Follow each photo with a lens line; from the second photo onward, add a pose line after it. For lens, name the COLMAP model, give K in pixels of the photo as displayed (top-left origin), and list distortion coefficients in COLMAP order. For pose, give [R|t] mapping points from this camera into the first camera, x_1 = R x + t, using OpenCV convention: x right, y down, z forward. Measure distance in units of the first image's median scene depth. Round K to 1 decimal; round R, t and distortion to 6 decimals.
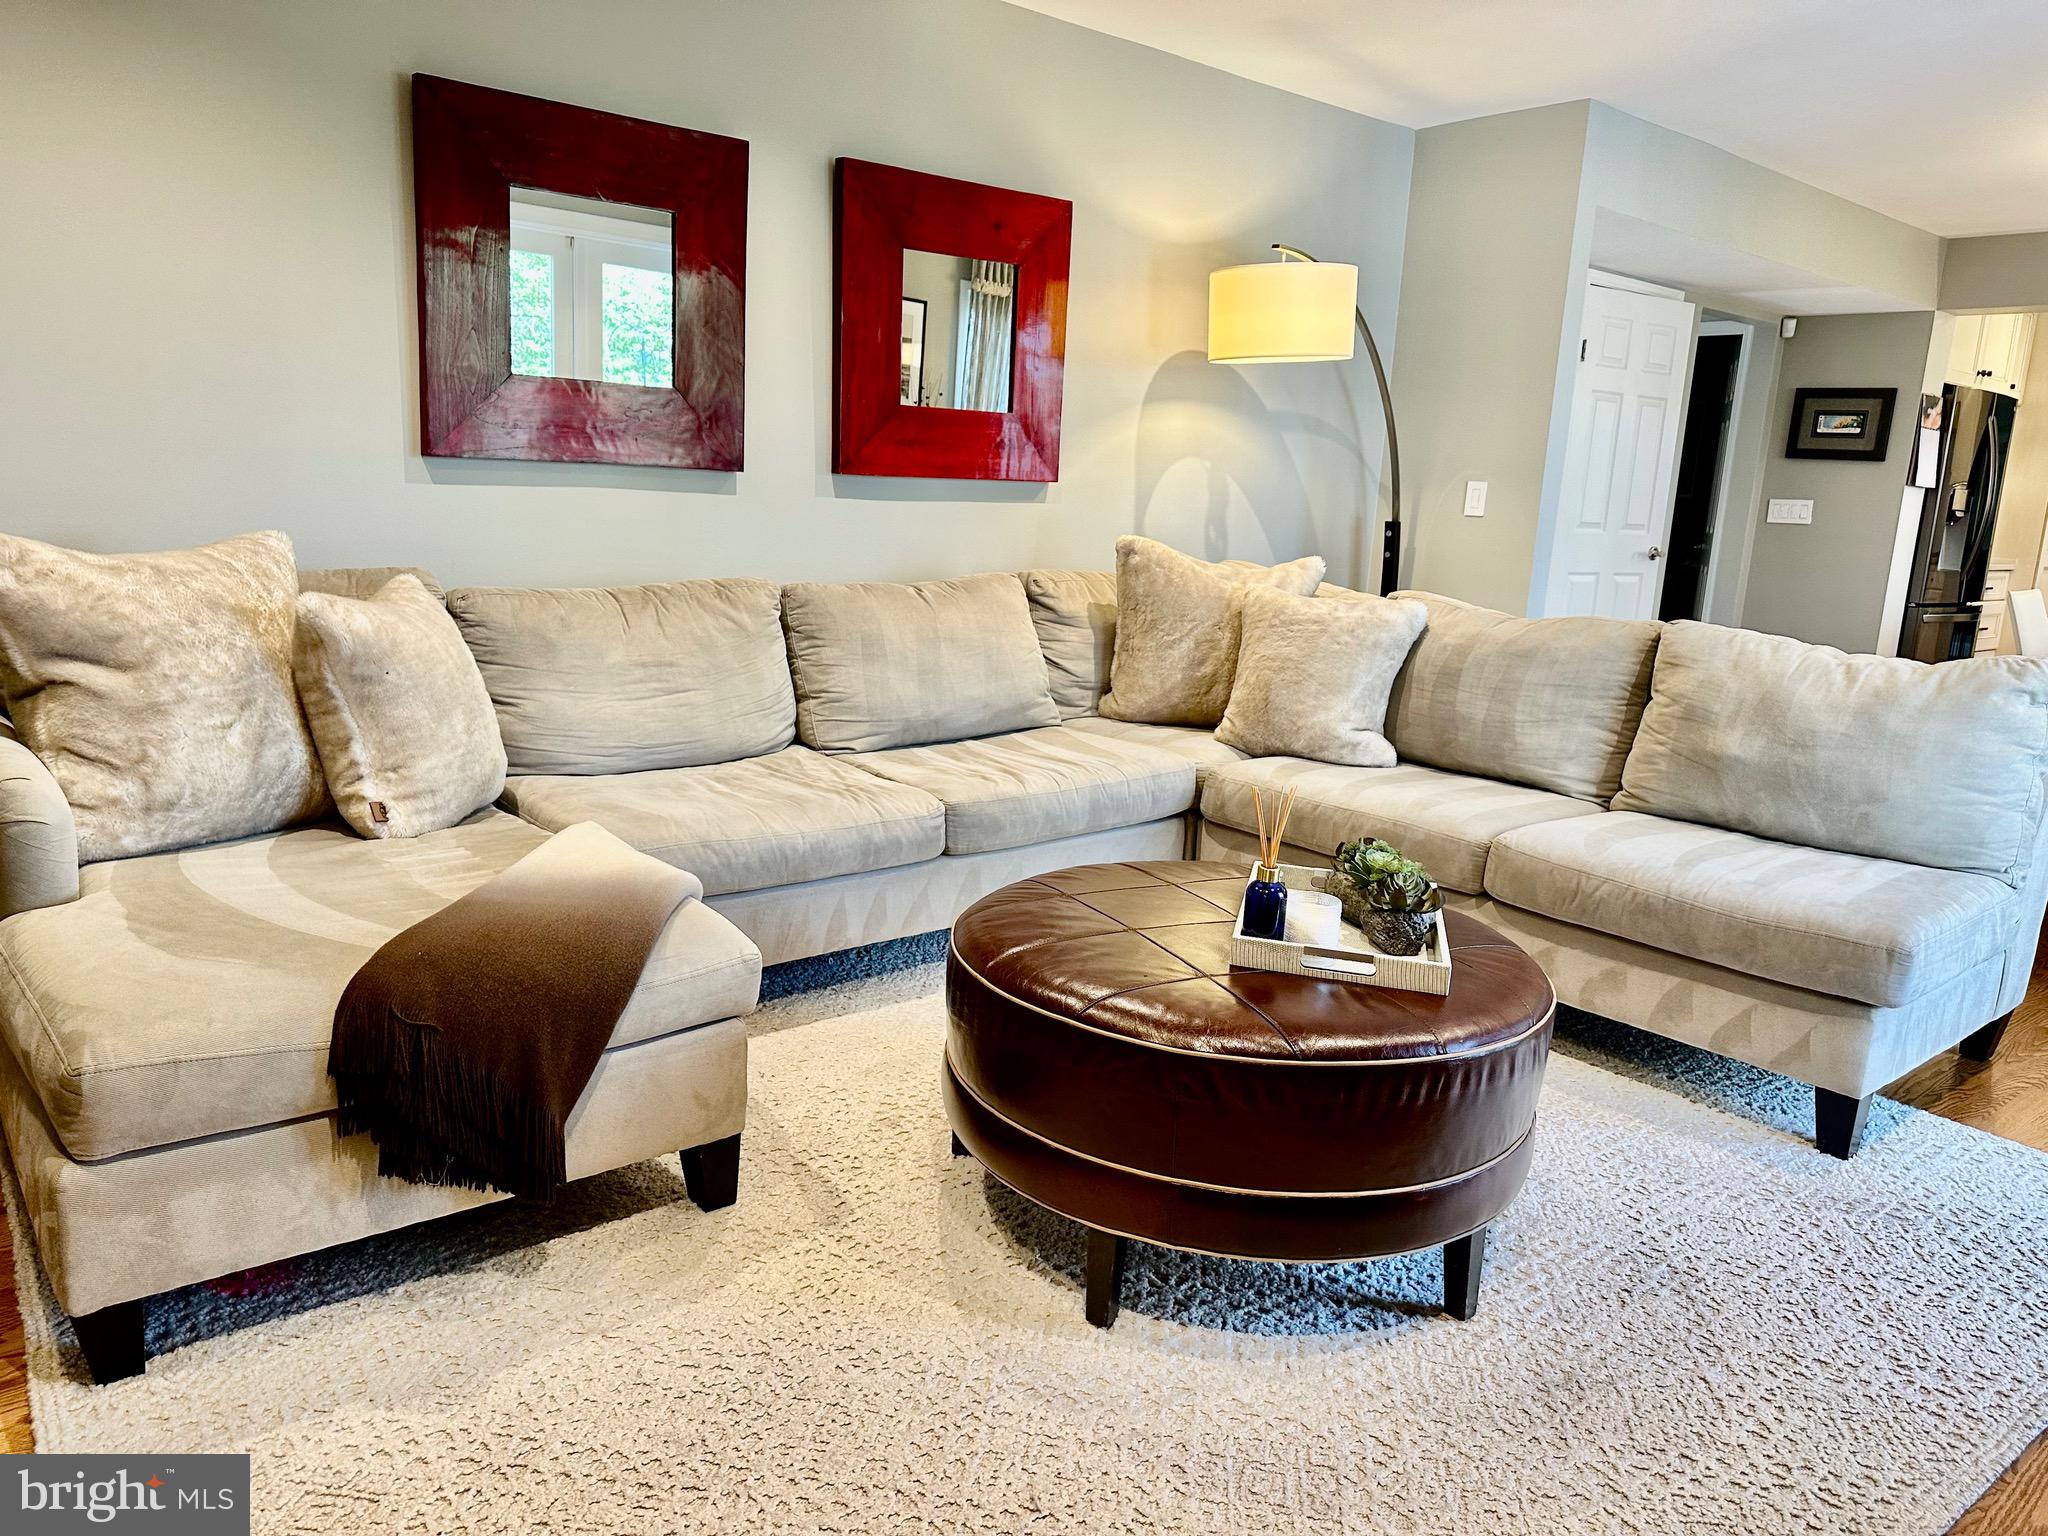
lens RADIAL K [[1446.8, 0, 1013.5], [0, 1446.8, 767.4], [0, 0, 1]] dist [0.033822, -0.038425]
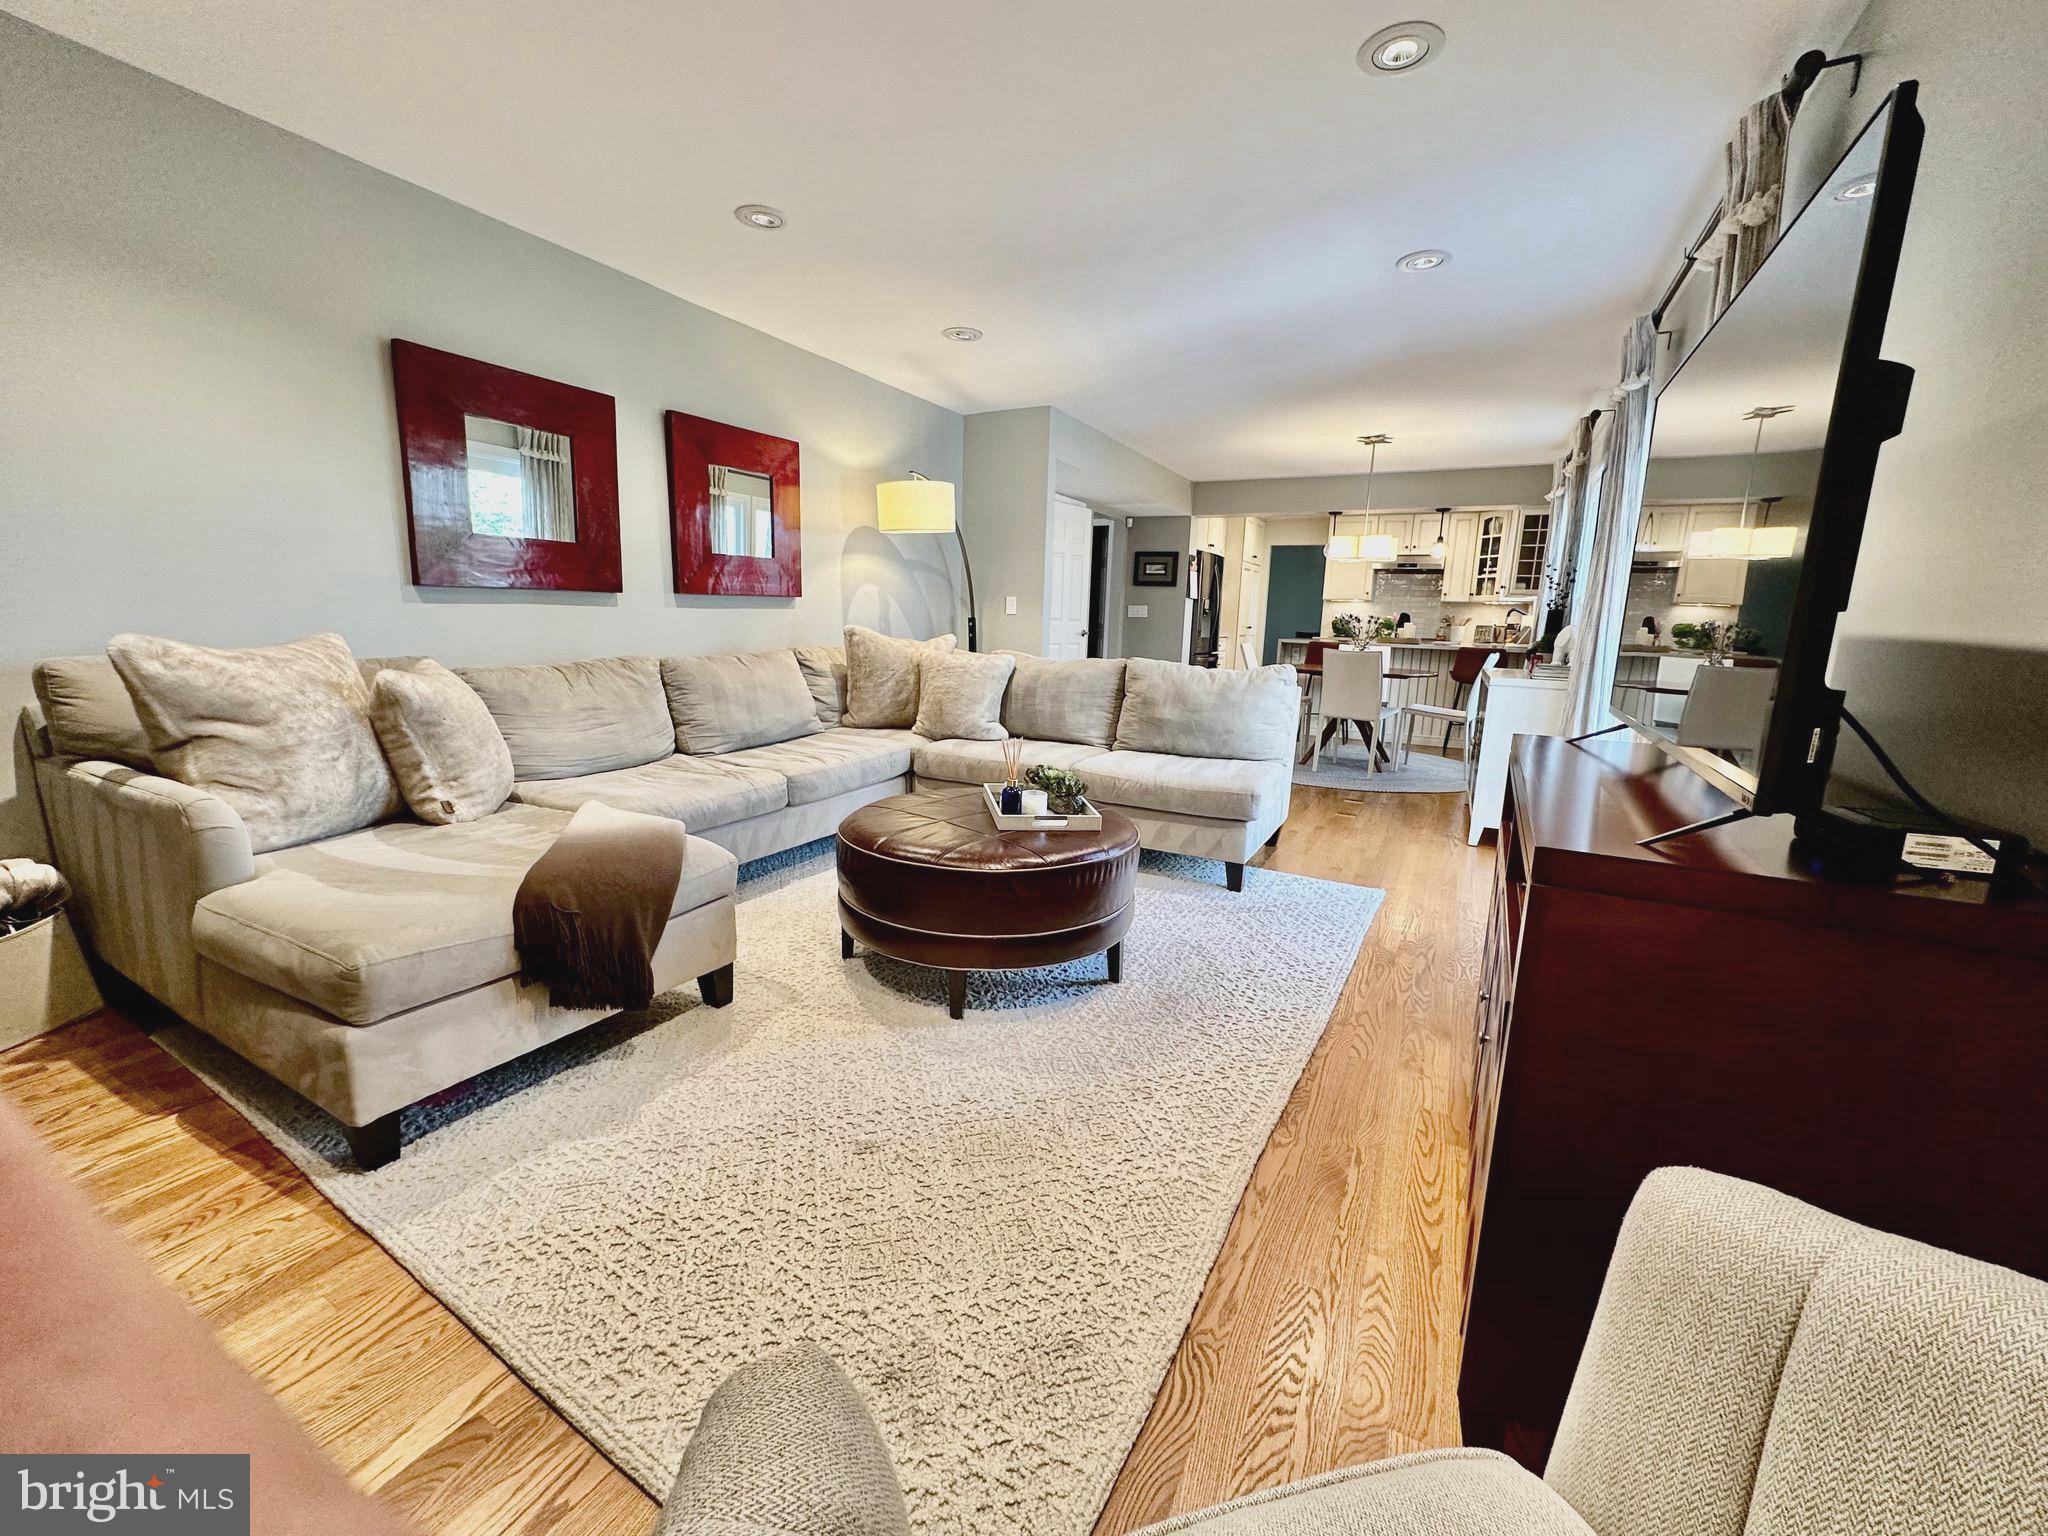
lens RADIAL K [[820.9, 0, 1022.3], [0, 820.9, 757.0], [0, 0, 1]] dist [-0.003435, -0.000717]
pose [[0.927581, -0.084683, 0.363899, -0.174159], [0.088814, 0.996034, 0.005401, 0.026866], [-0.362913, 0.027310, 0.931423, -0.051600]]
